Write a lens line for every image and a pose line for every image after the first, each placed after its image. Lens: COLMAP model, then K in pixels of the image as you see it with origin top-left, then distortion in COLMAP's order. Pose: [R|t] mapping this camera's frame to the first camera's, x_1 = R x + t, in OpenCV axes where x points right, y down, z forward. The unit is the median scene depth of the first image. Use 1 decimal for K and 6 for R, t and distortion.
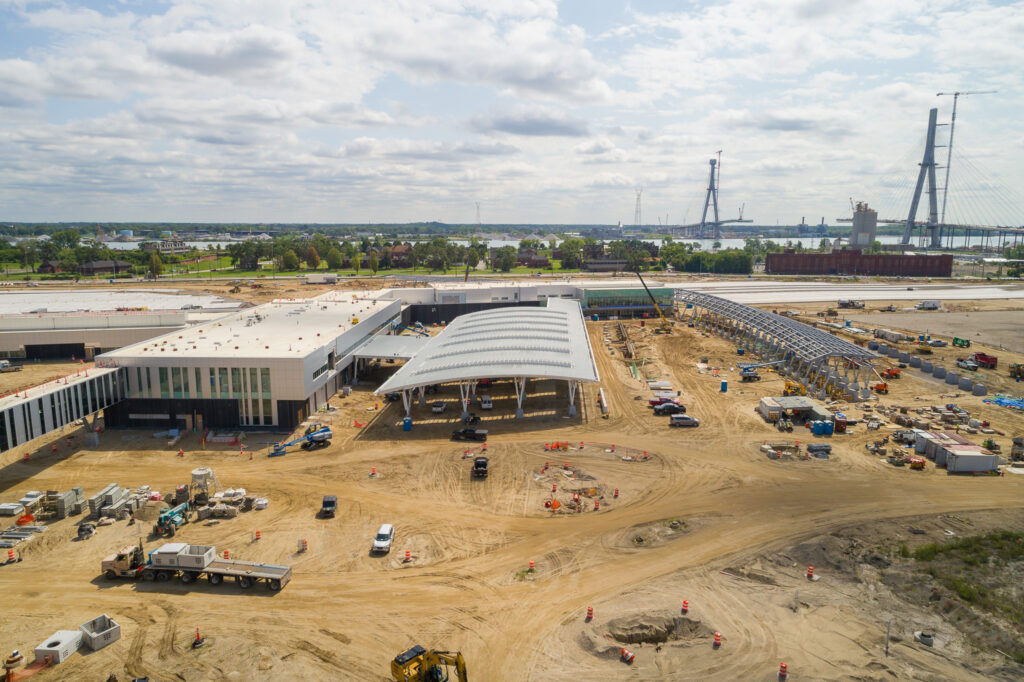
lens RADIAL K [[691.1, 0, 512.0], [0, 691.1, 341.0], [0, 0, 1]] dist [-0.001856, 0.005815]
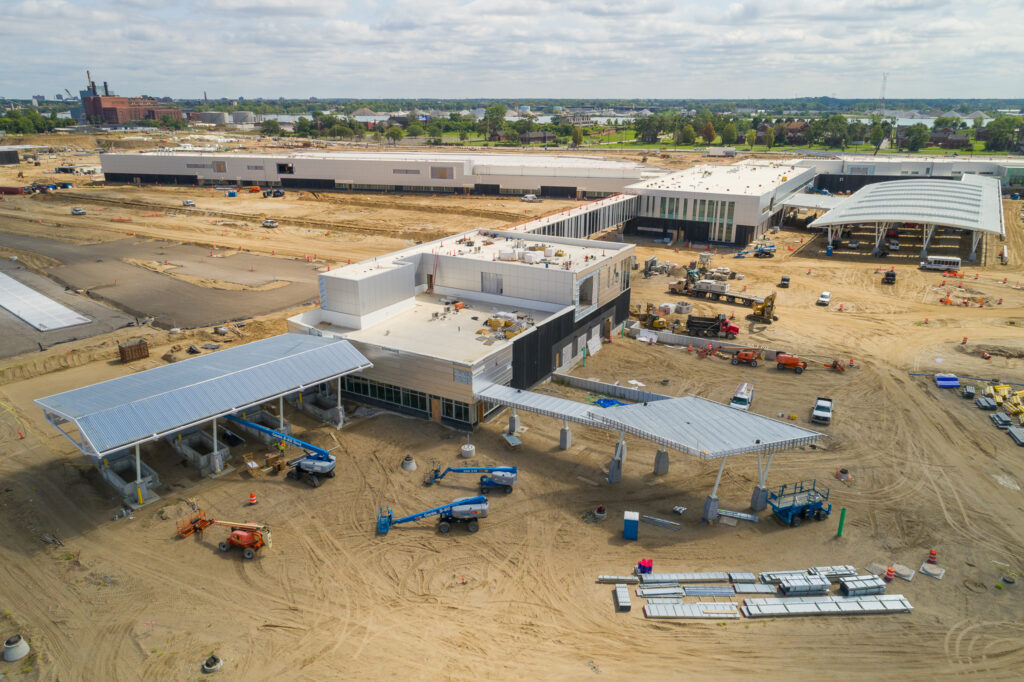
lens RADIAL K [[701.2, 0, 512.0], [0, 701.2, 341.0], [0, 0, 1]] dist [-0.002015, 0.006120]
pose [[0.874287, 0.155468, -0.459839, -0.017683], [-0.078291, 0.980083, 0.182504, 0.046219], [0.479054, -0.123559, 0.869046, -0.271678]]
